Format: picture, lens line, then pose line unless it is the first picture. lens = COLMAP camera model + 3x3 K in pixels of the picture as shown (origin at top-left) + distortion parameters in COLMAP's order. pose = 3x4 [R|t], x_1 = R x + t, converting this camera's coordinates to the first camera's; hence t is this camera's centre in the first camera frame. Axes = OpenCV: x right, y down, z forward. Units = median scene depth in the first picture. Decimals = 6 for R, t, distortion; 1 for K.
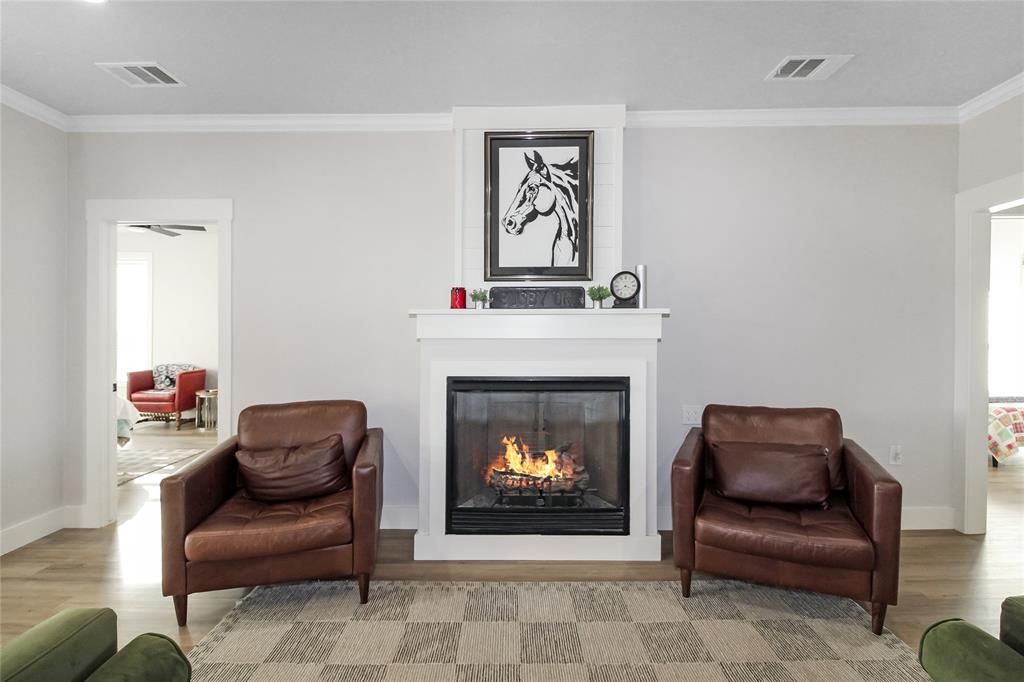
lens RADIAL K [[505.6, 0, 510.9], [0, 505.6, 320.2], [0, 0, 1]] dist [0.004848, -0.002287]
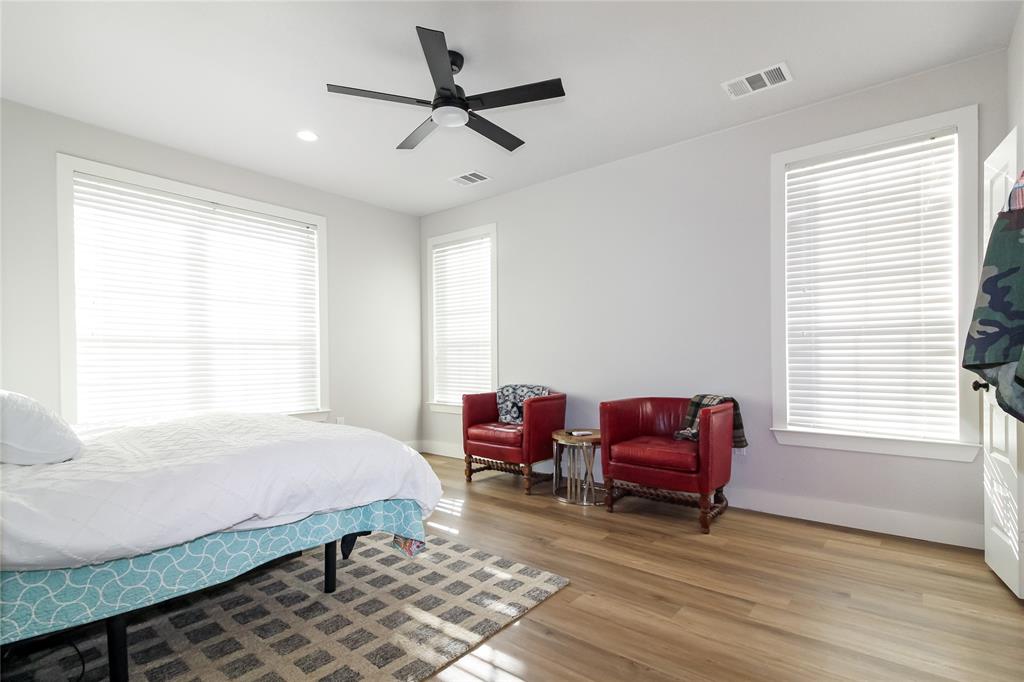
lens RADIAL K [[505.6, 0, 504.0], [0, 505.6, 343.9], [0, 0, 1]] dist [0.004848, -0.002287]
pose [[0.793219, -0.025833, -0.608389, -0.298735], [0.014343, 0.999615, -0.023745, 0.050825], [0.608768, 0.010109, 0.793284, 0.486443]]
